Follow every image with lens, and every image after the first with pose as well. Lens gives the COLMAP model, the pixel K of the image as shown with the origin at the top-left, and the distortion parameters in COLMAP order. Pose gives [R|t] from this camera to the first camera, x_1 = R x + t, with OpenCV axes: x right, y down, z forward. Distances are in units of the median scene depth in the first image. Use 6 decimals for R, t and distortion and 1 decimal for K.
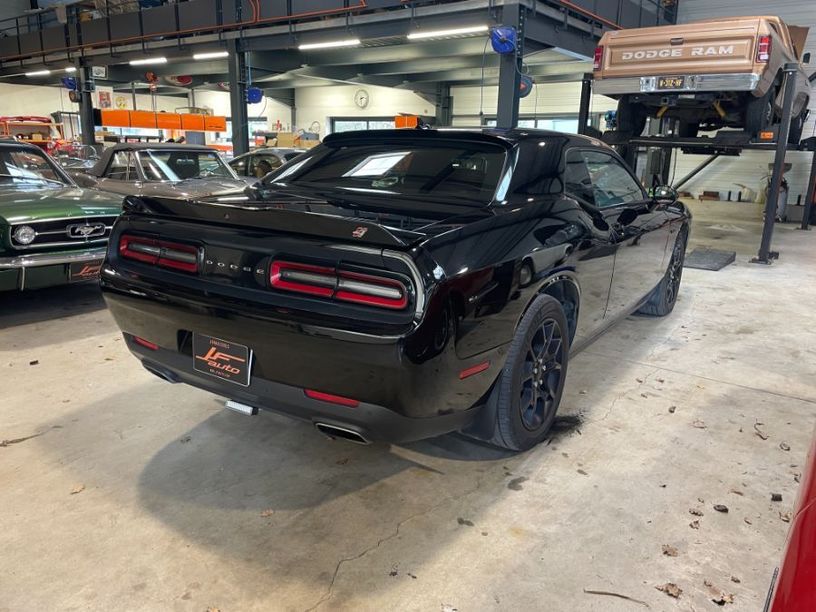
lens RADIAL K [[620.0, 0, 408.0], [0, 620.0, 306.0], [0, 0, 1]] dist [0.103126, -0.143248]
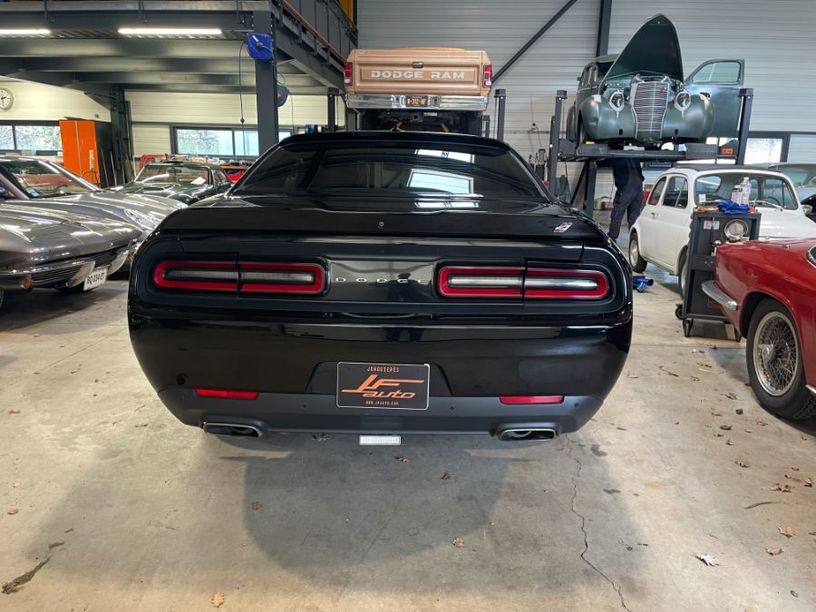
lens RADIAL K [[620.0, 0, 408.0], [0, 620.0, 306.0], [0, 0, 1]] dist [0.103126, -0.143248]
pose [[0.836336, -0.122566, 0.534340, -0.253331], [0.133656, 0.990863, 0.018087, -0.013249], [-0.531674, 0.056291, 0.845076, 0.085155]]
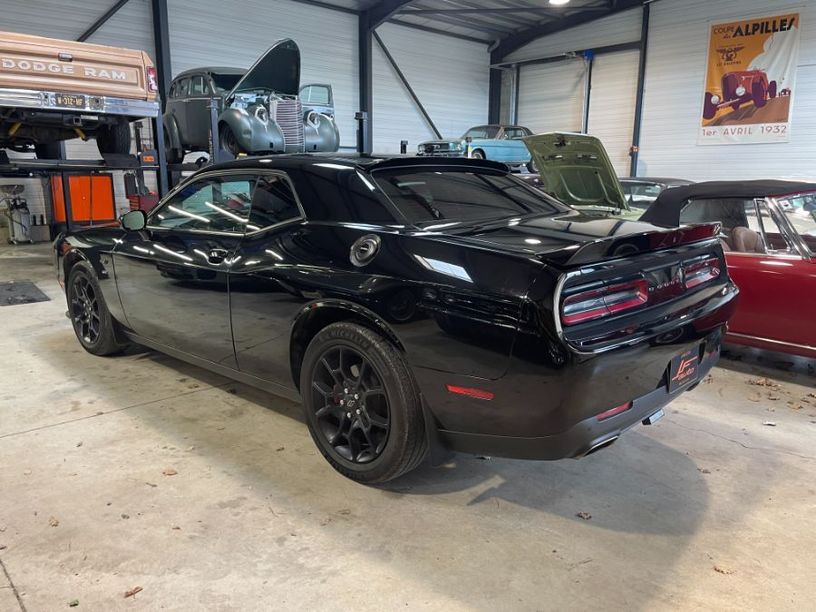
lens RADIAL K [[635.6, 0, 409.3], [0, 635.6, 292.7], [0, 0, 1]] dist [0.111202, -0.148550]
pose [[0.151980, -0.193937, 0.969170, -0.504451], [0.246701, 0.956968, 0.152809, -0.114688], [-0.957100, 0.215871, 0.193284, 0.425688]]
